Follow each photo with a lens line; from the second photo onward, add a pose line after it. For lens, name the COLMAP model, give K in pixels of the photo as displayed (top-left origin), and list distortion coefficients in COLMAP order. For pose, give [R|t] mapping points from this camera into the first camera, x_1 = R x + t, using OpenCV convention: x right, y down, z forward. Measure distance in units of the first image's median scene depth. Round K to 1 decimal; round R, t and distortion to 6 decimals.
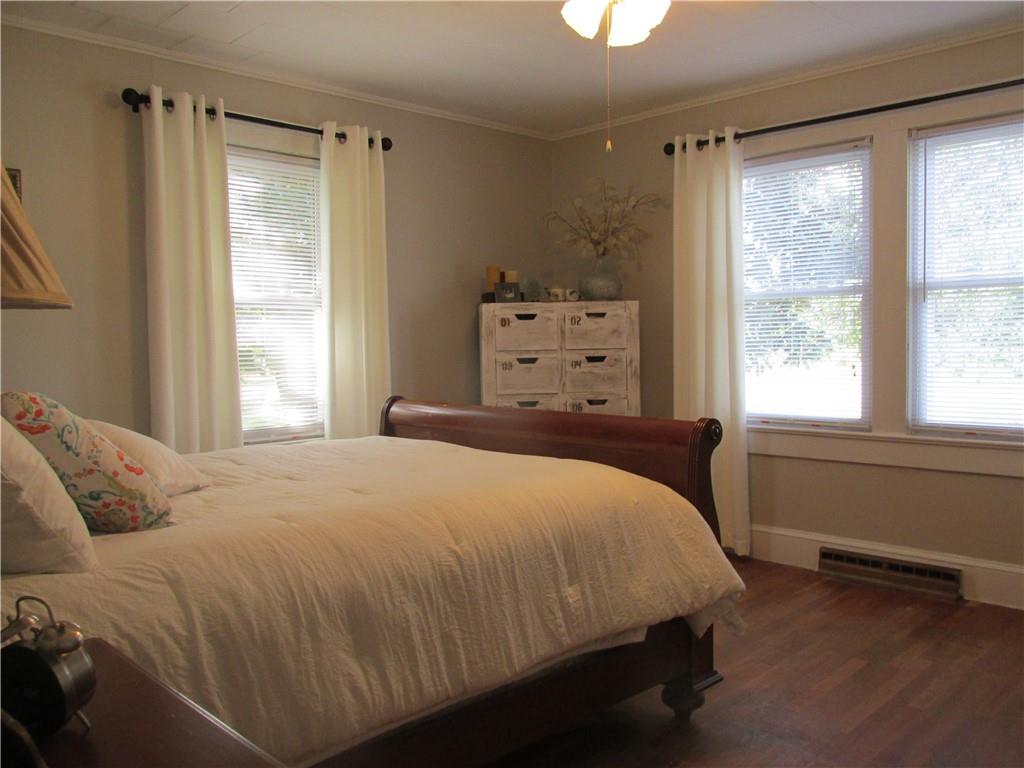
lens RADIAL K [[850.4, 0, 512.0], [0, 850.4, 384.0], [0, 0, 1]] dist [-0.035035, 0.006650]
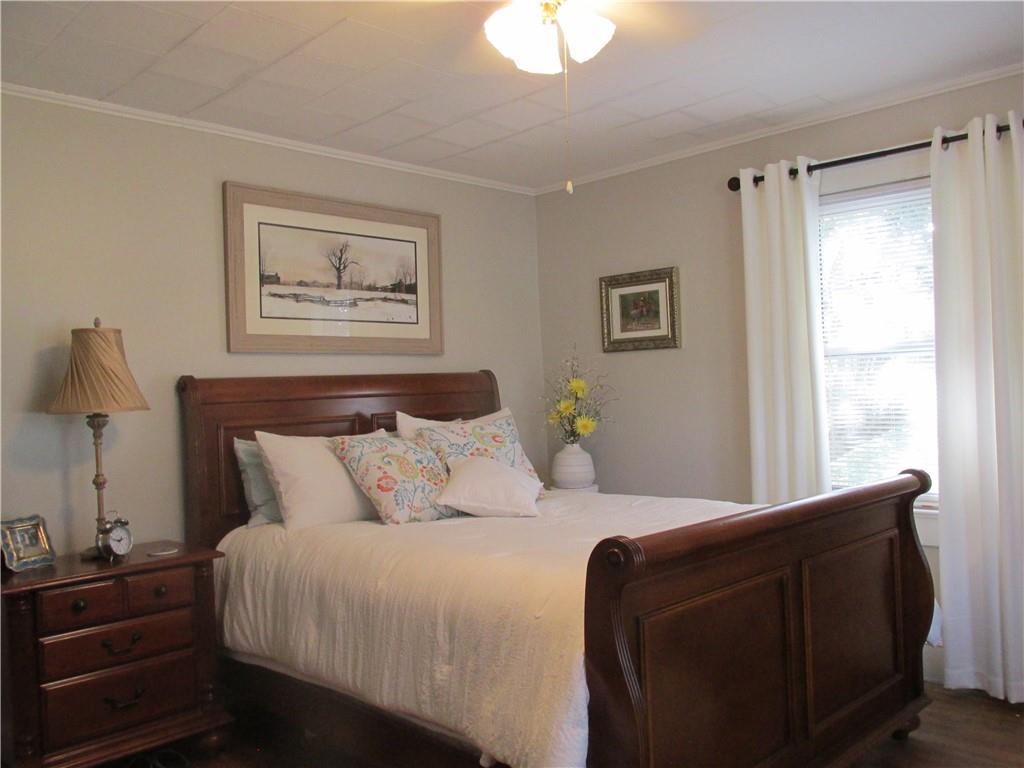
lens RADIAL K [[850.4, 0, 512.0], [0, 850.4, 384.0], [0, 0, 1]] dist [-0.035035, 0.006650]
pose [[0.023318, 0.001266, -0.999727, 0.951165], [-0.021941, 0.999759, 0.000754, -0.085848], [0.999487, 0.021917, 0.023341, 0.922783]]
